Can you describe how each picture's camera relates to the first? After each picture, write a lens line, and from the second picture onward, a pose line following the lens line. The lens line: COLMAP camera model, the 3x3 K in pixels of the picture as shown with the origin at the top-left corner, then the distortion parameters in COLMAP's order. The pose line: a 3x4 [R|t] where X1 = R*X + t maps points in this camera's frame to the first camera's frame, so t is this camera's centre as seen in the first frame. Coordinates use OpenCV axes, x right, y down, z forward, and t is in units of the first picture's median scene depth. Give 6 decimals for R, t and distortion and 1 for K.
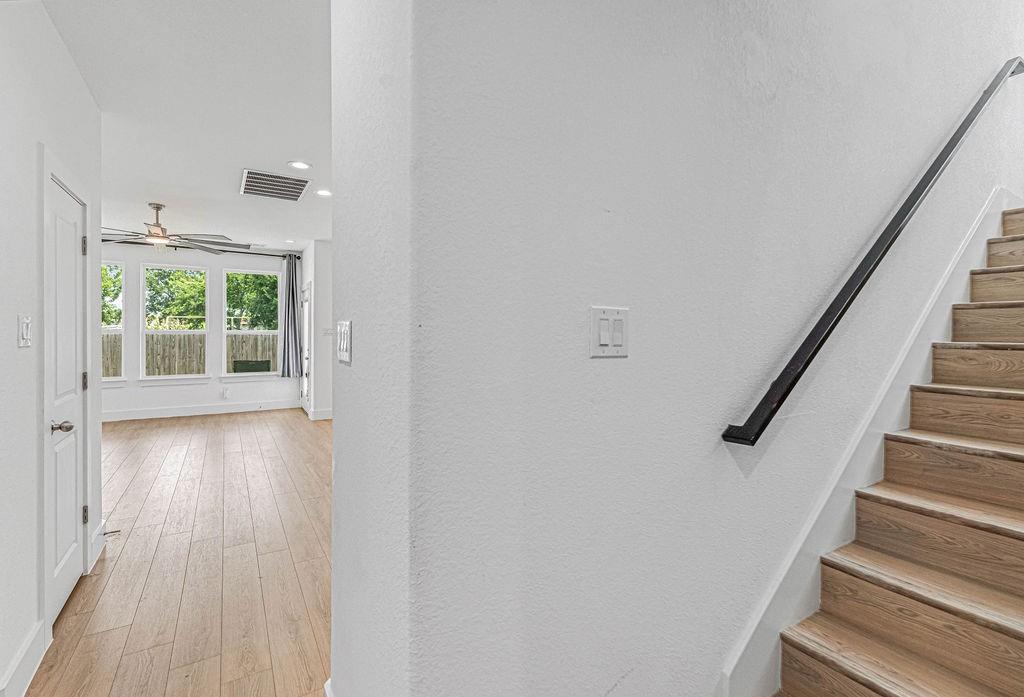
lens RADIAL K [[469.6, 0, 507.6], [0, 469.6, 333.9], [0, 0, 1]] dist [-0.001365, -0.000221]
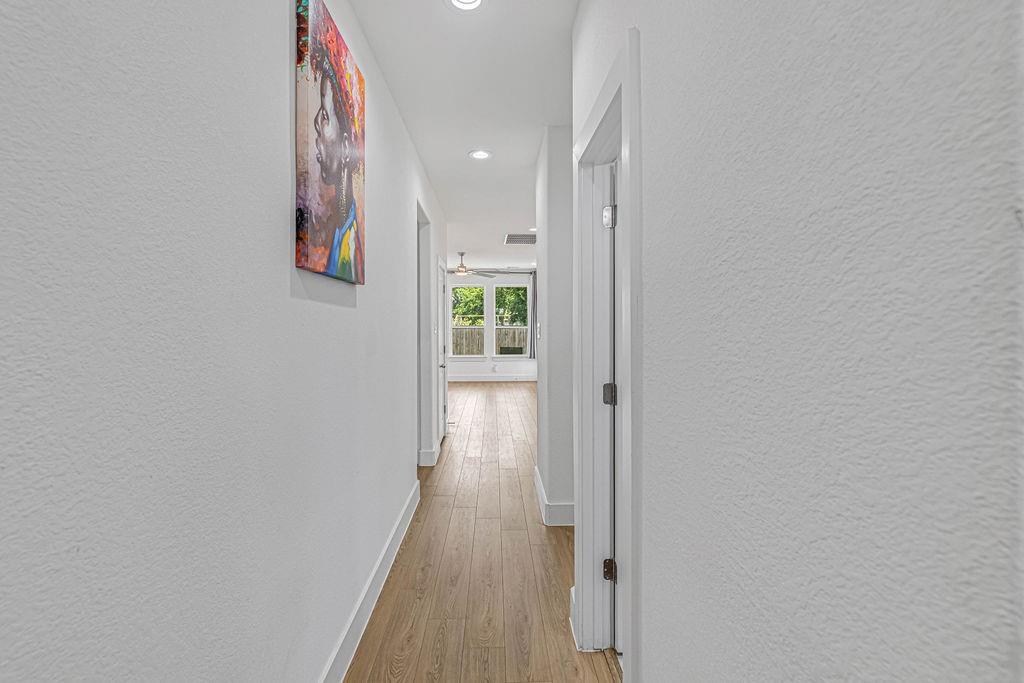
lens RADIAL K [[452.8, 0, 508.2], [0, 452.8, 346.1], [0, 0, 1]] dist [0.000085, 0.000115]
pose [[0.874052, 0.015592, -0.485581, 0.077649], [0.003285, 0.999272, 0.037999, 0.001822], [0.485821, -0.034809, 0.873365, -0.138532]]
